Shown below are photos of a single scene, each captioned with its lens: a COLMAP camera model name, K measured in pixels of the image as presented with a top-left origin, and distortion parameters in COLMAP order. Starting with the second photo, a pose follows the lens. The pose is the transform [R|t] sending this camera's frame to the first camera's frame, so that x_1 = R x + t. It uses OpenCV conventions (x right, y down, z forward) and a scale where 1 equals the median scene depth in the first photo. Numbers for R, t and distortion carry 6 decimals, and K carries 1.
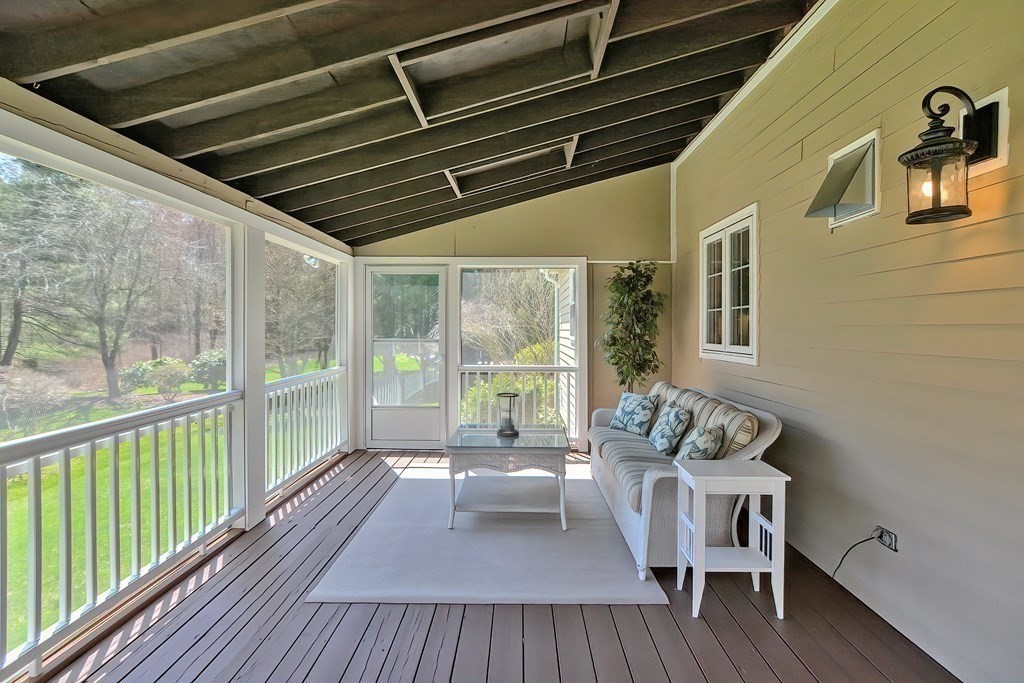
lens RADIAL K [[502.5, 0, 512.2], [0, 502.5, 338.6], [0, 0, 1]] dist [-0.022985, 0.008934]
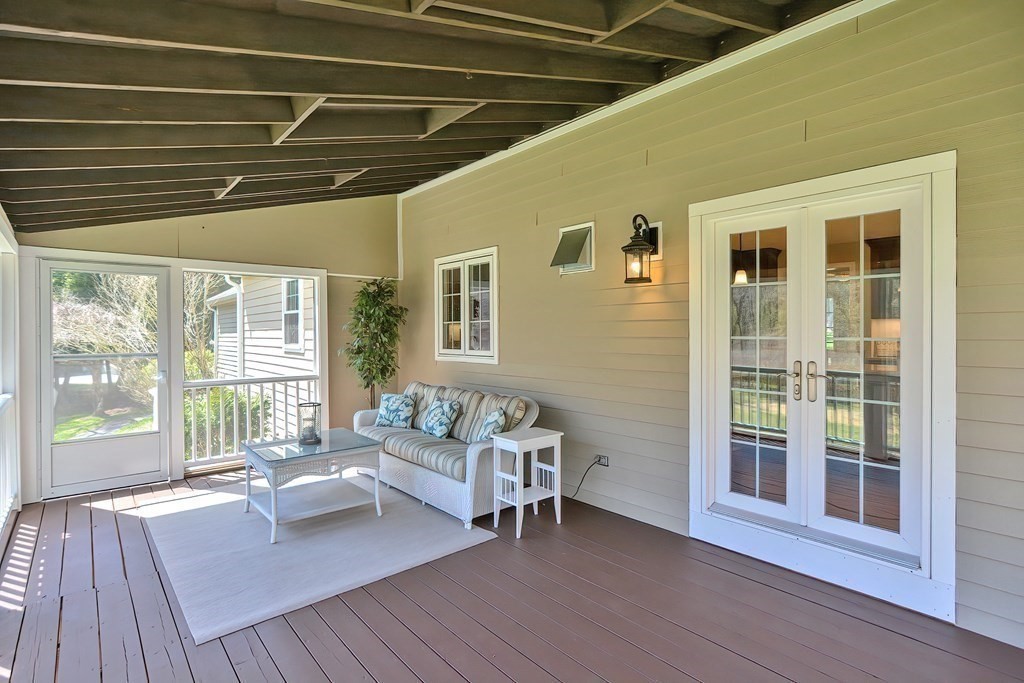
lens RADIAL K [[502.5, 0, 508.1], [0, 502.5, 336.3], [0, 0, 1]] dist [-0.022985, 0.008934]
pose [[0.744206, -0.013808, 0.667808, -0.408530], [0.020440, 0.999789, -0.002106, -0.019442], [-0.667637, 0.015217, 0.744331, -0.051733]]
